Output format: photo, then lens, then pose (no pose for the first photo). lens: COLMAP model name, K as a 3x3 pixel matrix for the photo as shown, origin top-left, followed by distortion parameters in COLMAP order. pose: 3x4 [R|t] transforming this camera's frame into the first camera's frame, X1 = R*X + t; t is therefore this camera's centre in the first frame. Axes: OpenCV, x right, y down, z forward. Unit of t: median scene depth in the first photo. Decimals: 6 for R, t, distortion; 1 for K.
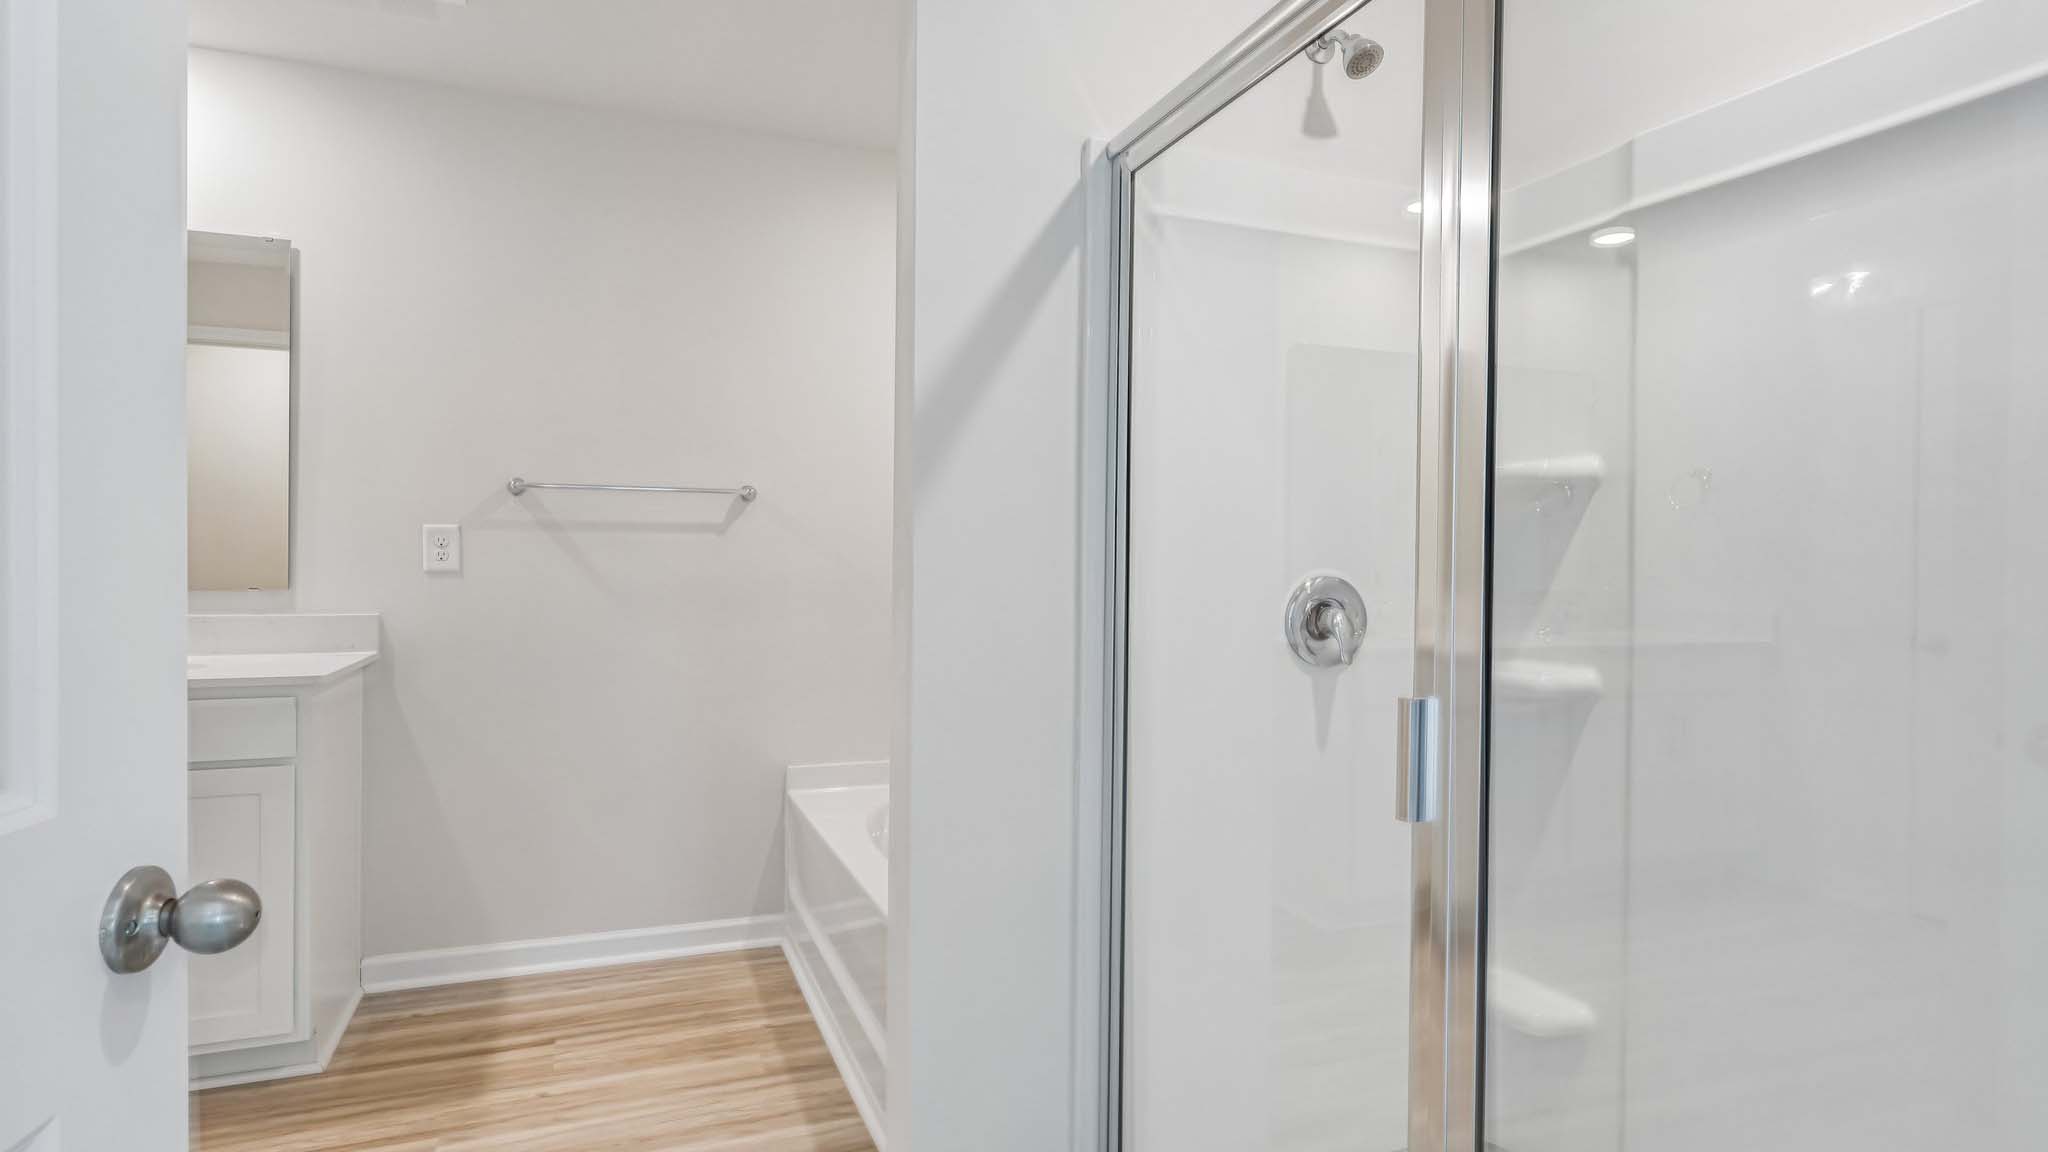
lens RADIAL K [[1005.5, 0, 1015.2], [0, 1005.5, 578.2], [0, 0, 1]] dist [-0.002132, 0.001260]
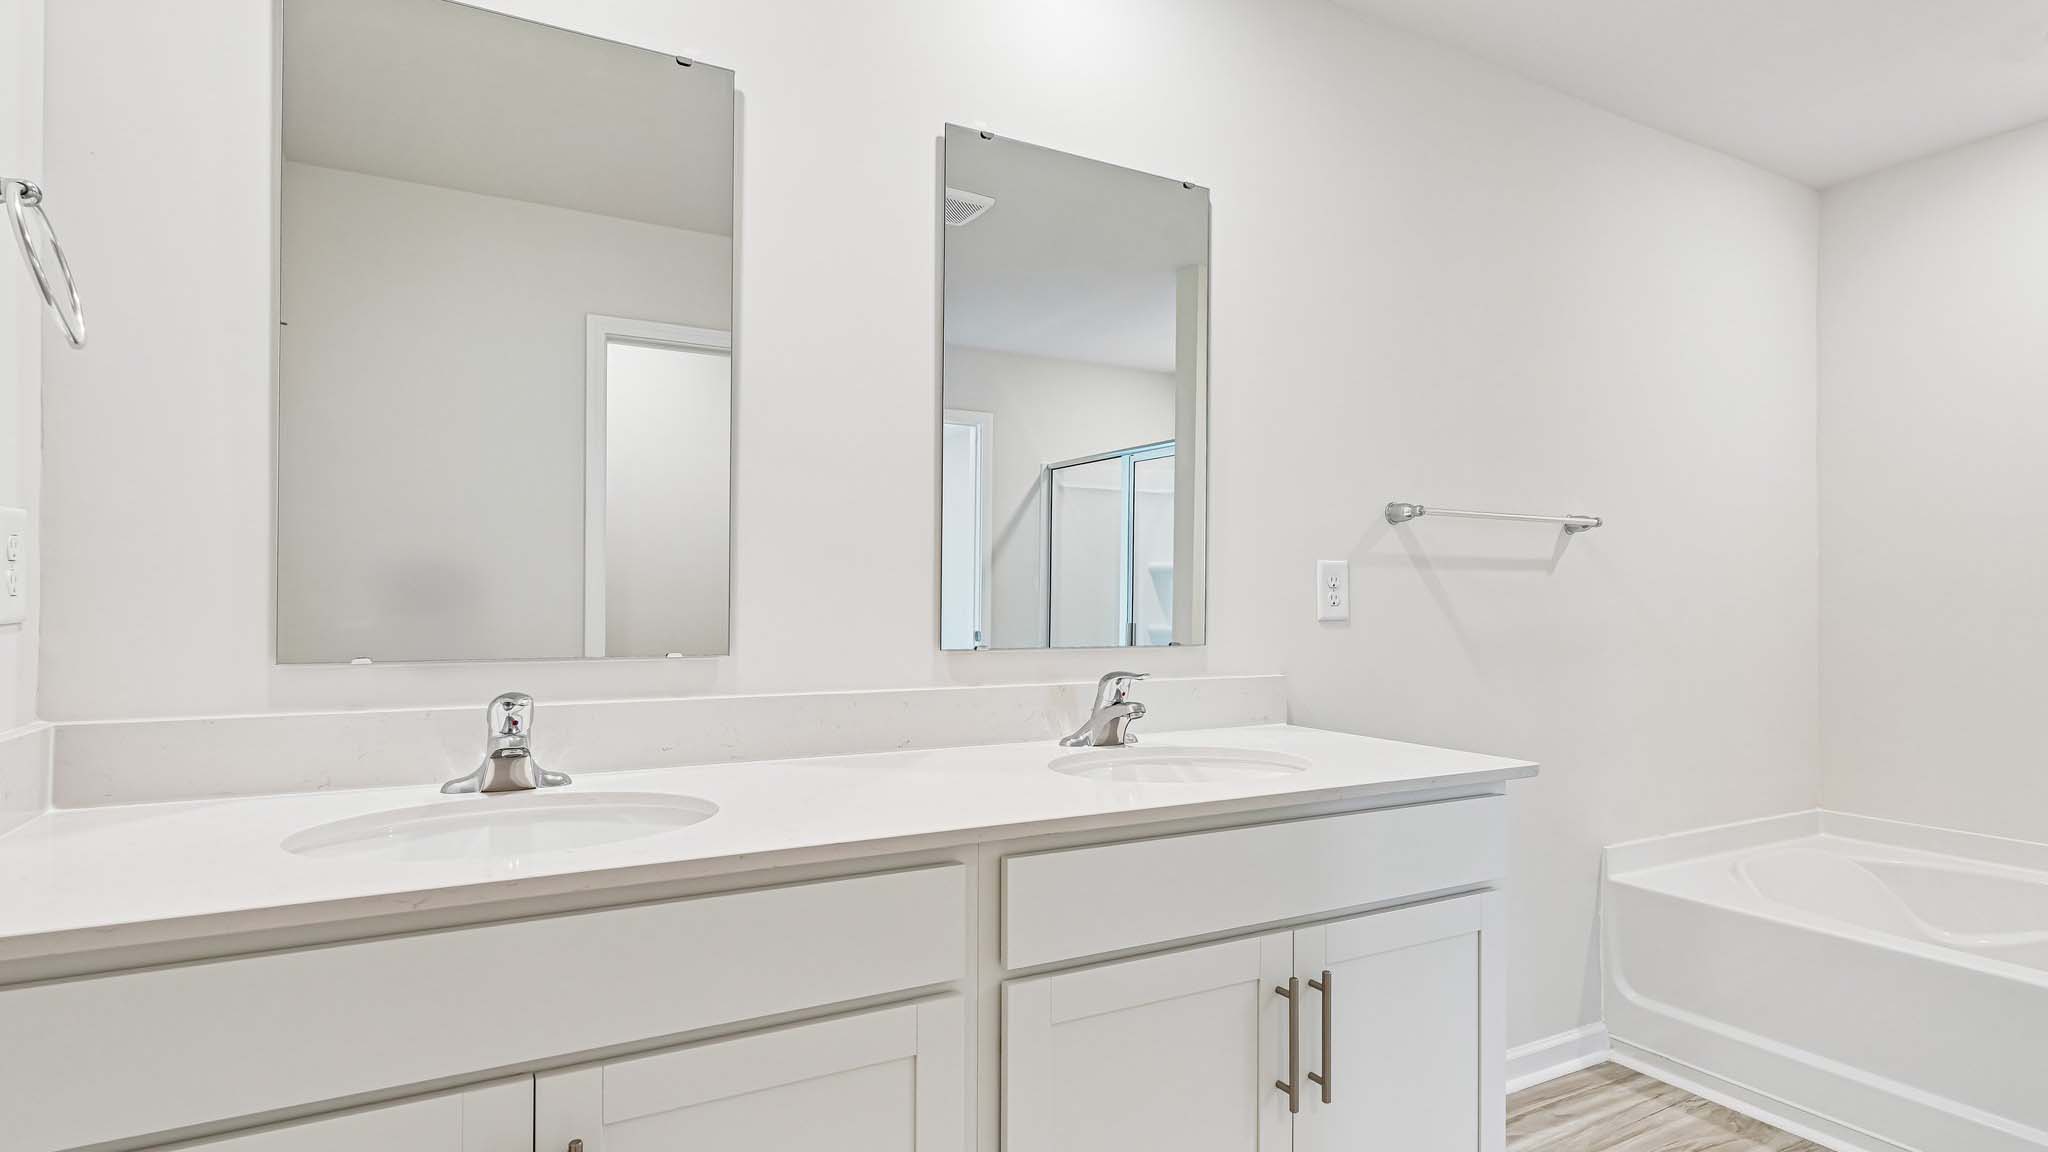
lens RADIAL K [[983.4, 0, 1010.0], [0, 983.4, 633.1], [0, 0, 1]] dist [0.024618, 0.000675]
pose [[0.989748, -0.016924, 0.141821, -0.895103], [0.016895, 0.999856, 0.001410, -0.001758], [-0.141825, 0.001000, 0.989891, 0.262078]]
